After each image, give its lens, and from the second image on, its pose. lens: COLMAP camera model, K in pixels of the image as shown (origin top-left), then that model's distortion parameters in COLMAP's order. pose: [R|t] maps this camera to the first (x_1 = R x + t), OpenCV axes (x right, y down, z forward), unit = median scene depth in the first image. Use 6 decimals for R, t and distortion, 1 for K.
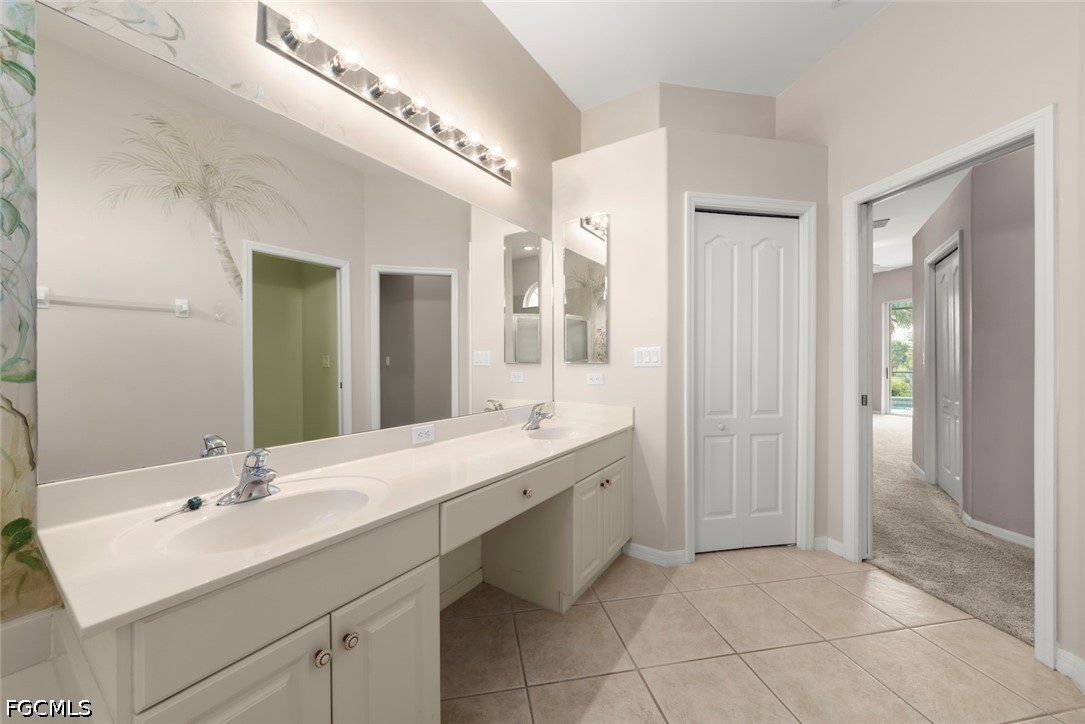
lens RADIAL K [[402.2, 0, 532.8], [0, 402.2, 362.1], [0, 0, 1]] dist [-0.001359, 0.000078]
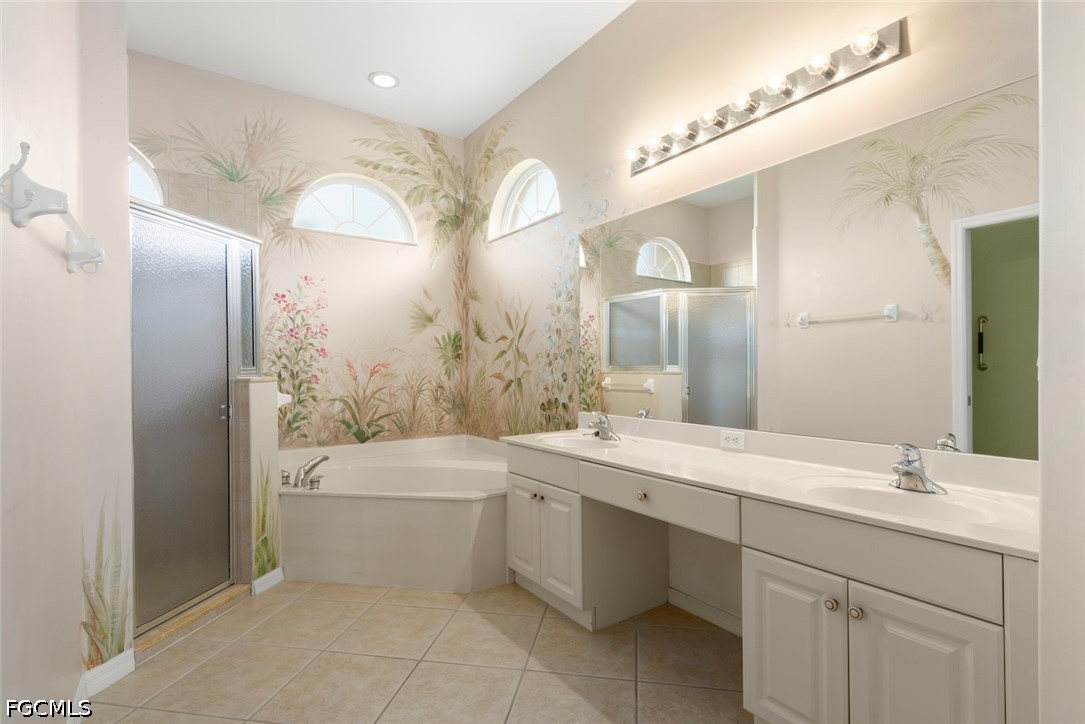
lens RADIAL K [[527.8, 0, 536.0], [0, 527.8, 364.2], [0, 0, 1]] dist [0.005325, -0.001098]
pose [[-0.366669, -0.003682, -0.930344, 0.683150], [-0.000146, 0.999992, -0.003900, 0.000953], [0.930352, -0.001294, -0.366667, 0.641010]]
